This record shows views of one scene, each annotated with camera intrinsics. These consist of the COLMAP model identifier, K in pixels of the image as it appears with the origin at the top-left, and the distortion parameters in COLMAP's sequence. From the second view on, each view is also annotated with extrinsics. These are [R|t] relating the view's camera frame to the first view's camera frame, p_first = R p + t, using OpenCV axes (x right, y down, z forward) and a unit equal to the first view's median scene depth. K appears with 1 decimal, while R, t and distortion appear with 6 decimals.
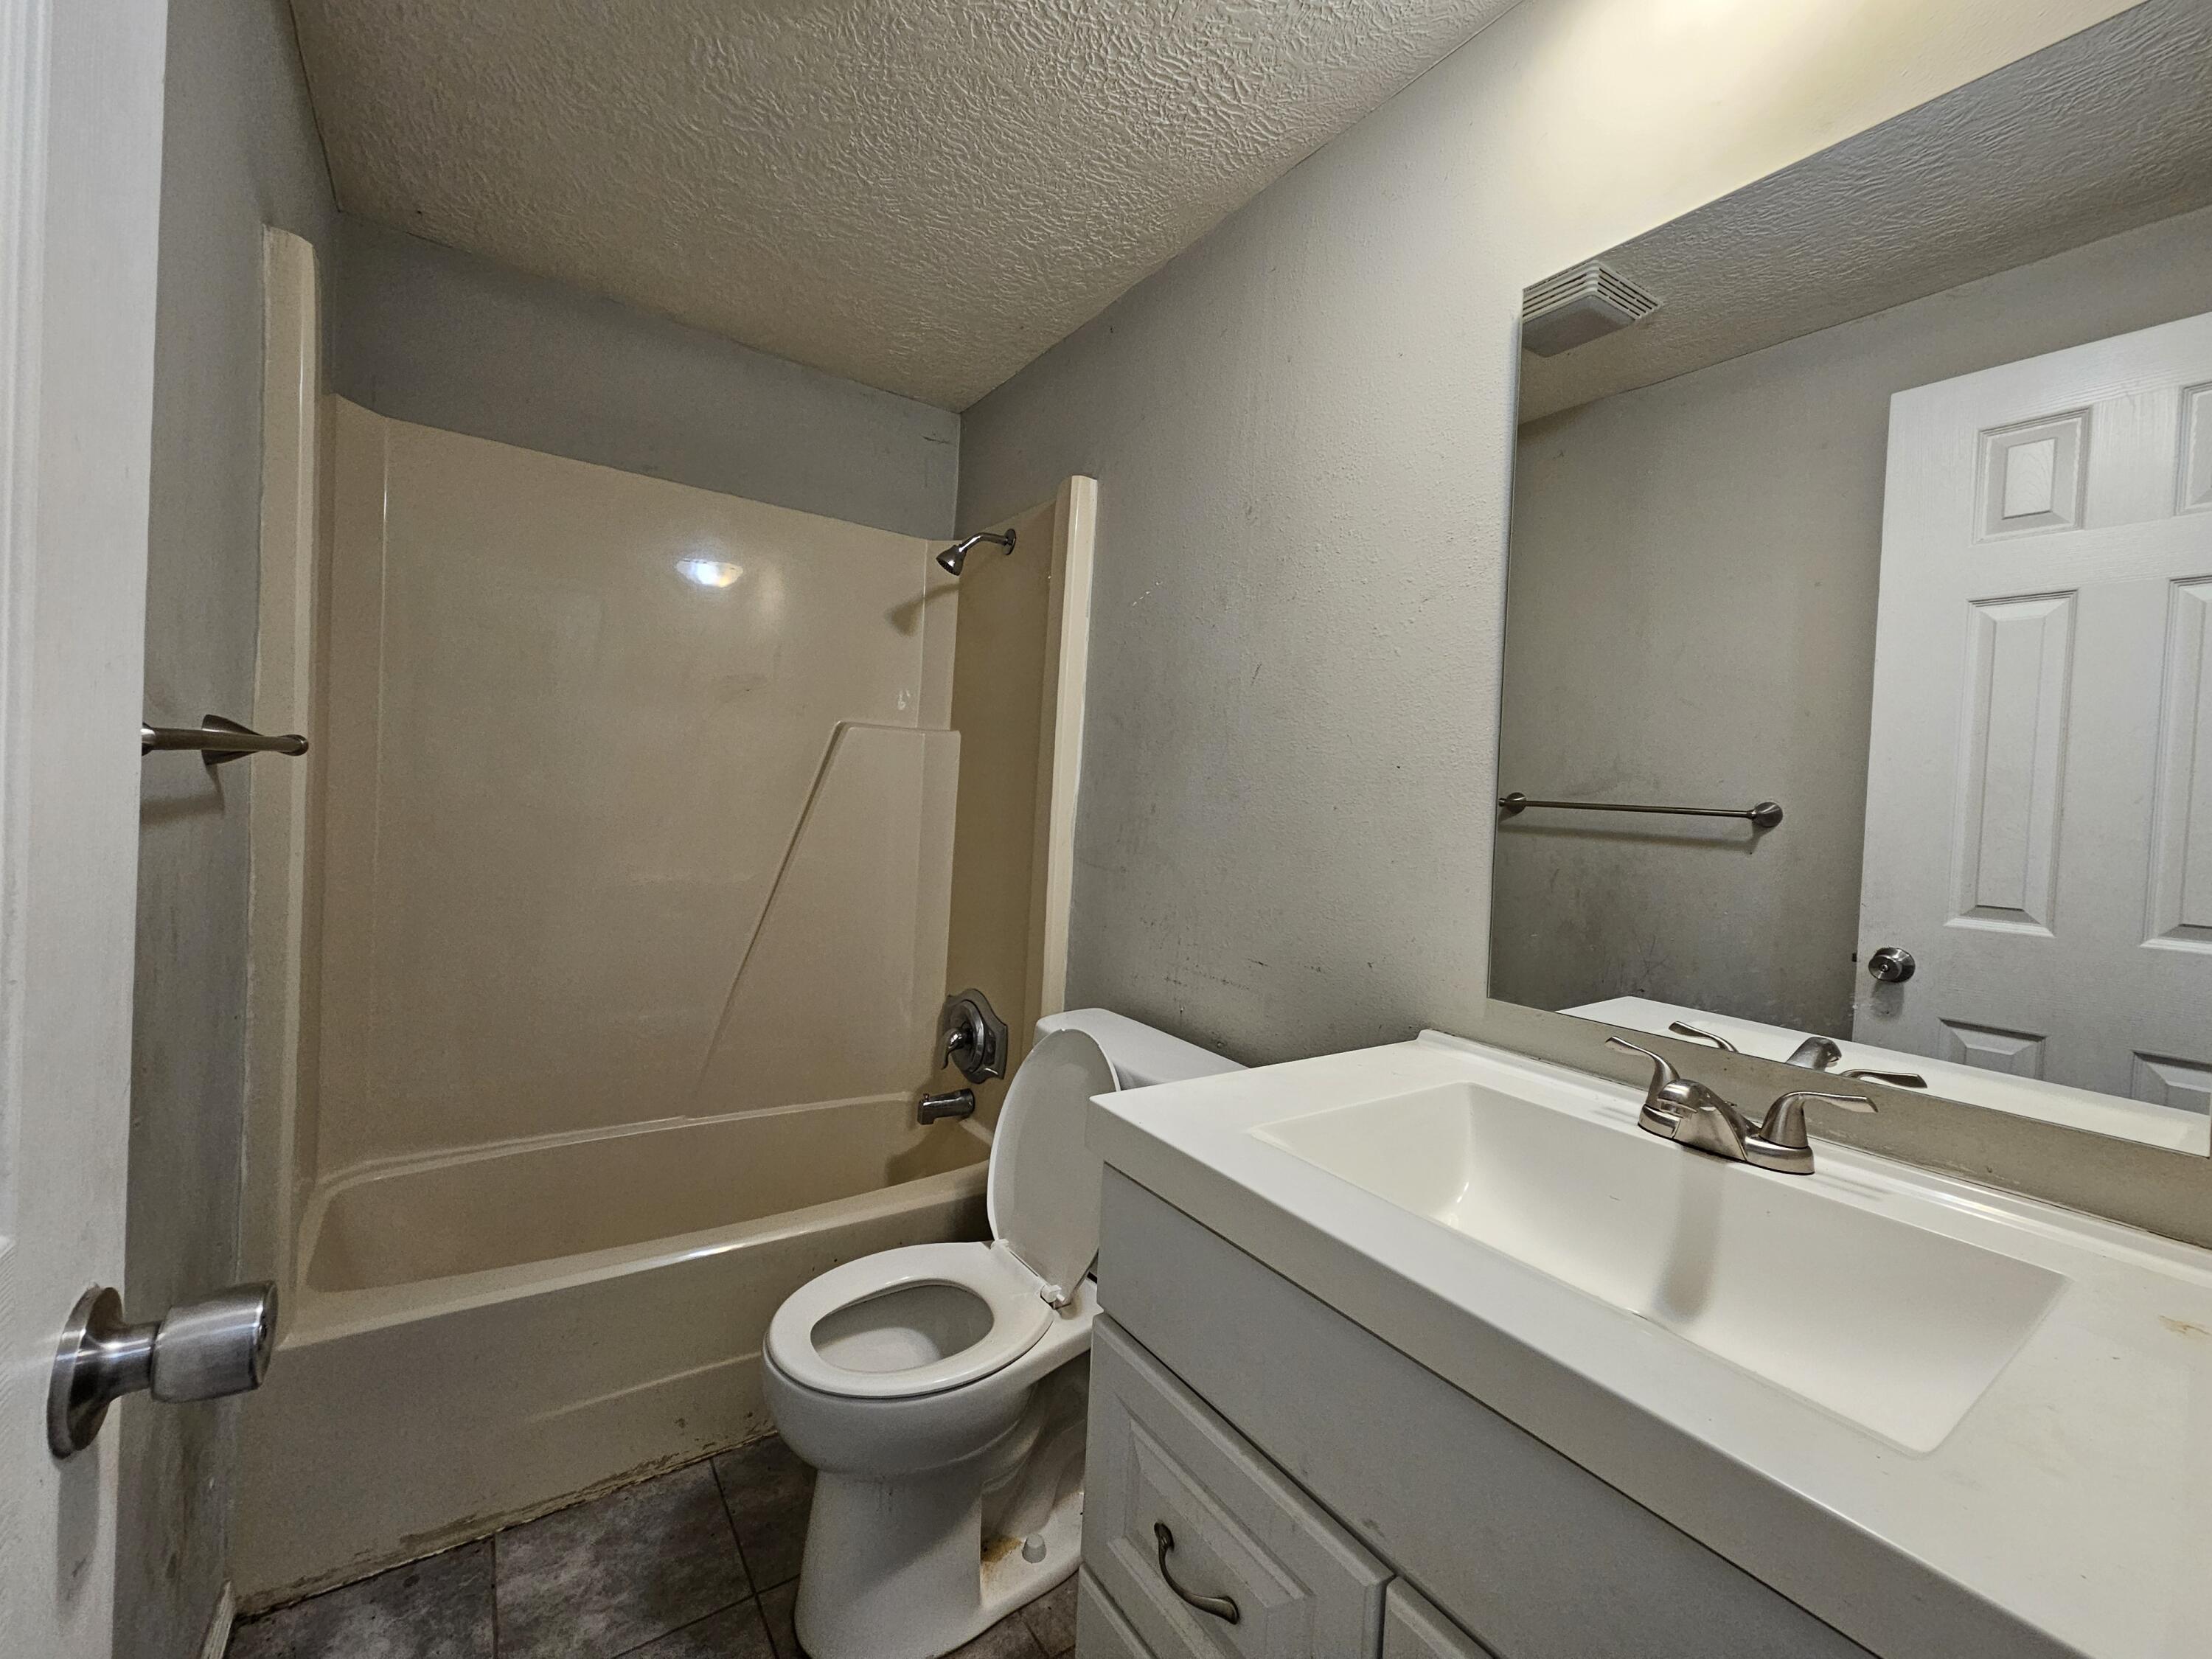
lens RADIAL K [[912.4, 0, 1108.6], [0, 912.4, 814.2], [0, 0, 1]] dist [-0.001640, 0.002493]
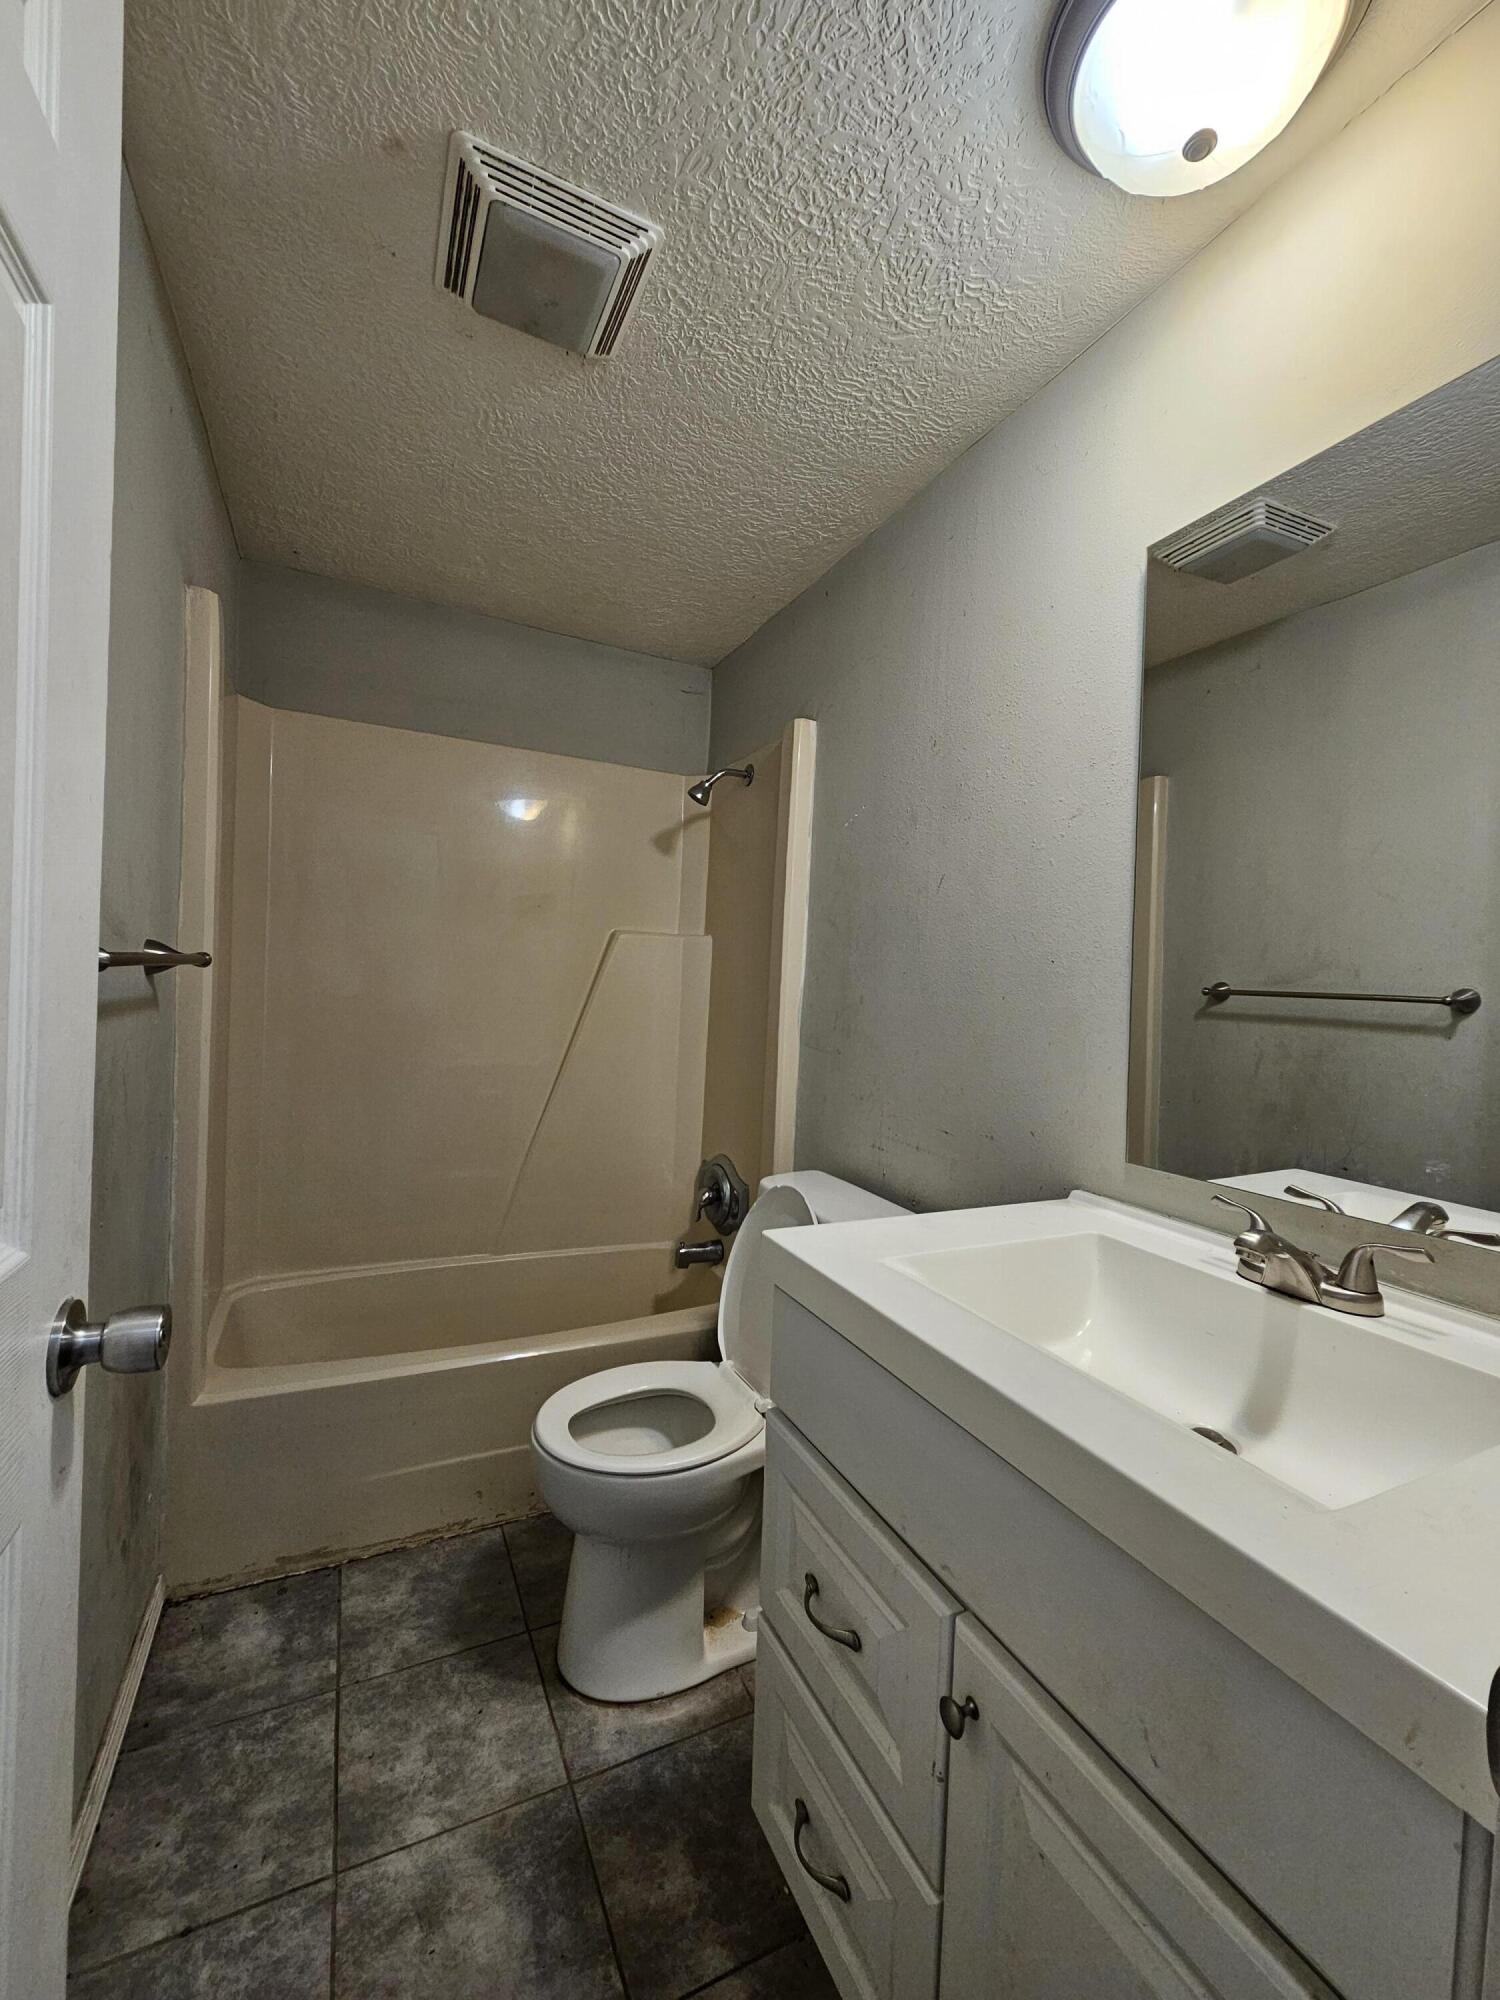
lens RADIAL K [[824.9, 0, 754.8], [0, 824.9, 992.7], [0, 0, 1]] dist [-0.001640, 0.002493]
pose [[0.988101, -0.010768, -0.153429, 0.097860], [0.008165, 0.999812, -0.017582, 0.002380], [0.153589, 0.016120, 0.988003, -0.081286]]
